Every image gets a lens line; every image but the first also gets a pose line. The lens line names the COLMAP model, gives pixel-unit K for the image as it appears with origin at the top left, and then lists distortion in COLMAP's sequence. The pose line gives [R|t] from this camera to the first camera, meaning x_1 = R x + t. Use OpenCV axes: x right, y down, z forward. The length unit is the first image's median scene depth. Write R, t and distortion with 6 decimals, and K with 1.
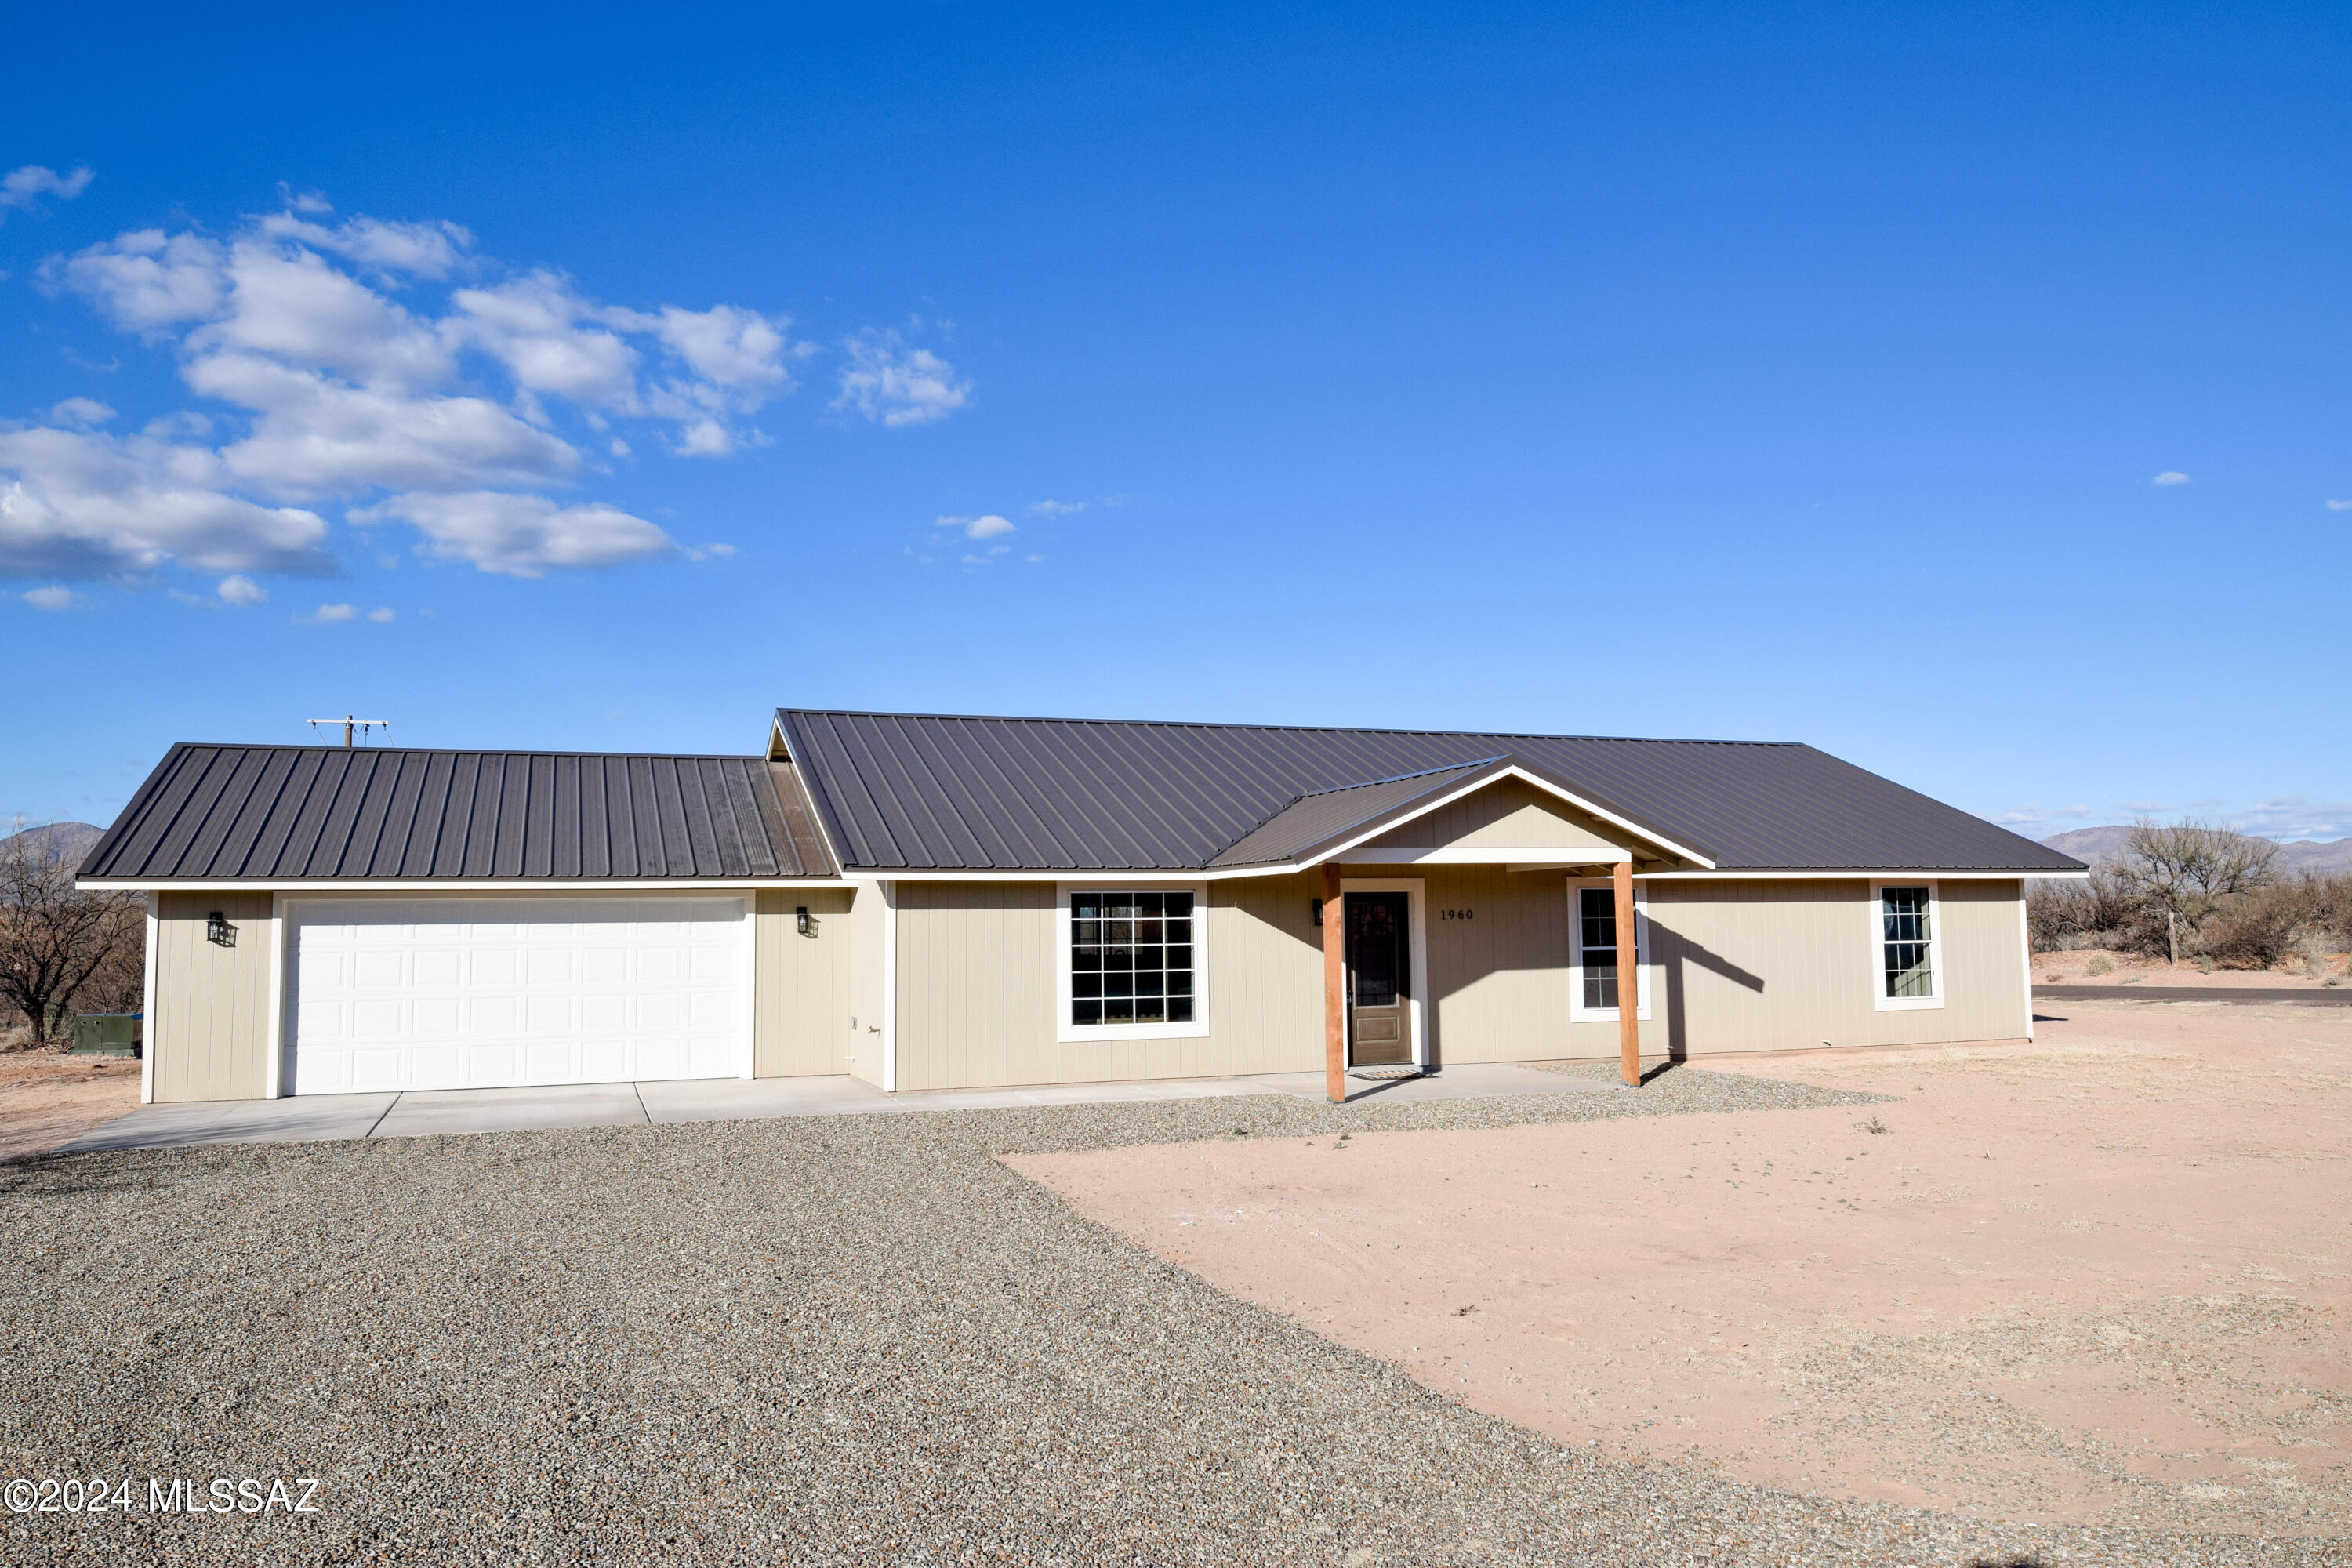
lens RADIAL K [[1653.3, 0, 1176.0], [0, 1653.3, 784.0], [0, 0, 1]] dist [-0.010909, -0.005920]
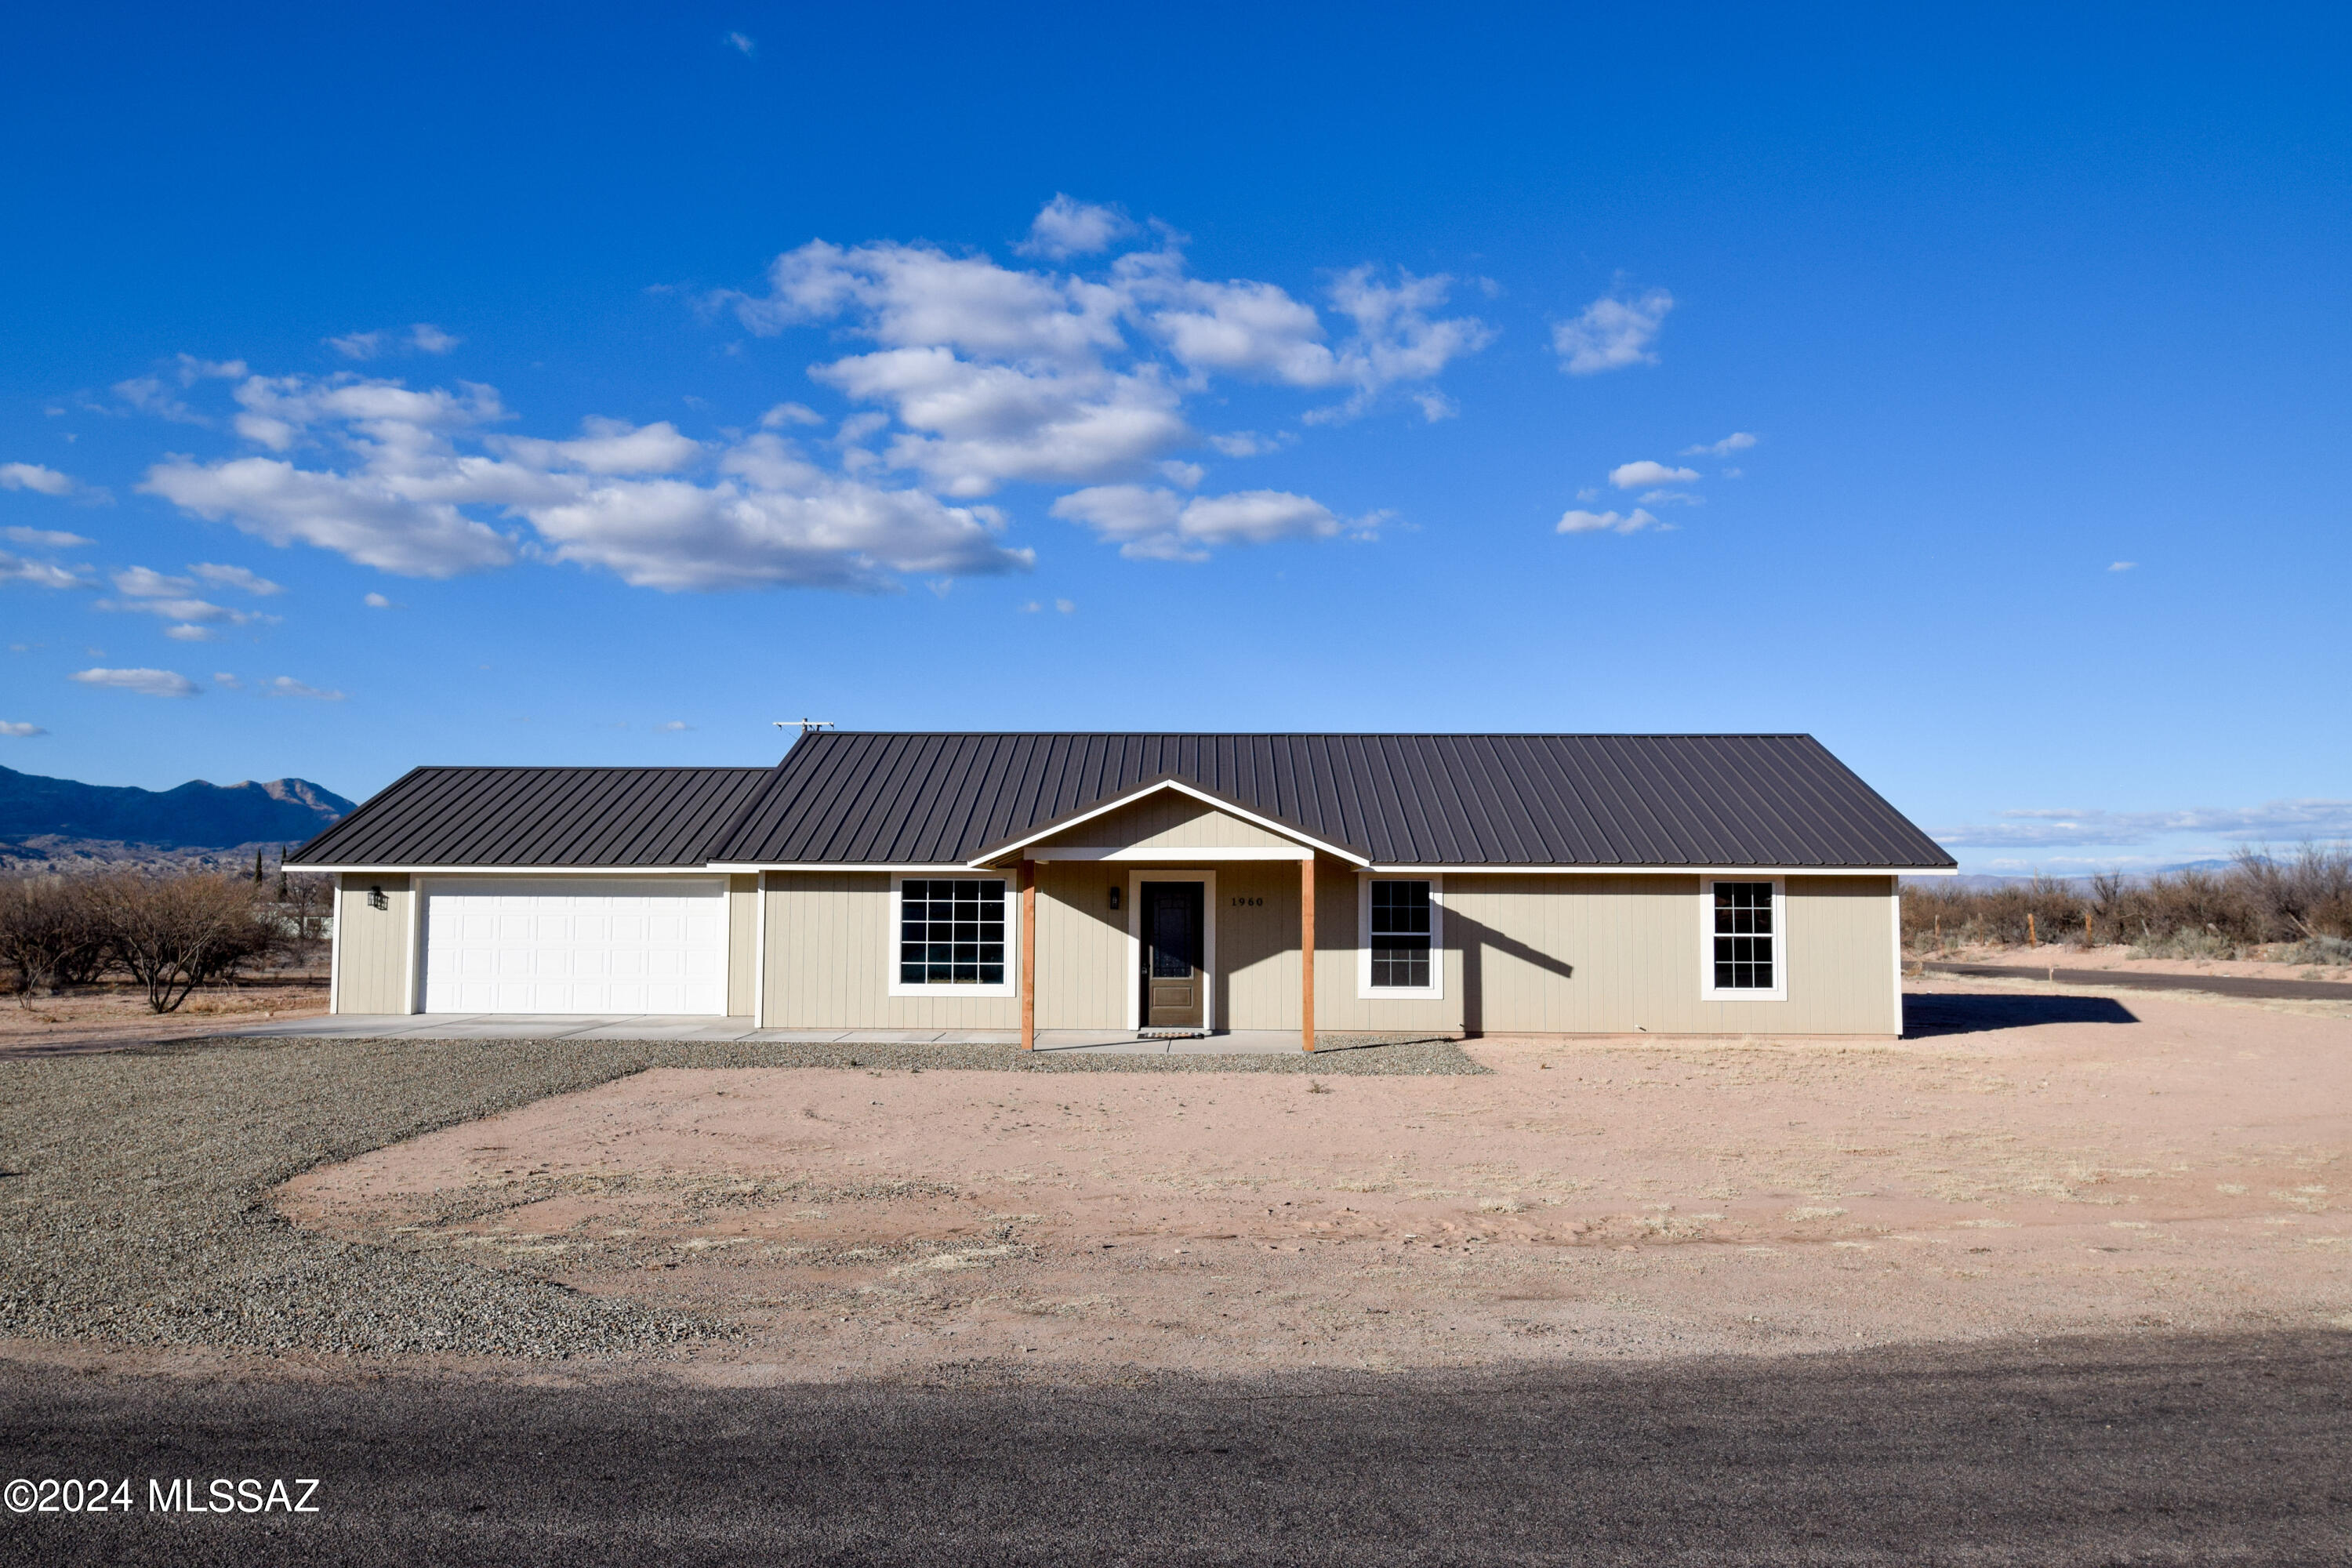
lens RADIAL K [[1653.3, 0, 1176.0], [0, 1653.3, 784.0], [0, 0, 1]] dist [-0.010909, -0.005920]
pose [[0.935076, -0.008231, -0.354351, 0.553417], [0.014598, 0.999776, 0.015298, -0.023477], [0.354146, -0.019478, 0.934987, -0.111589]]
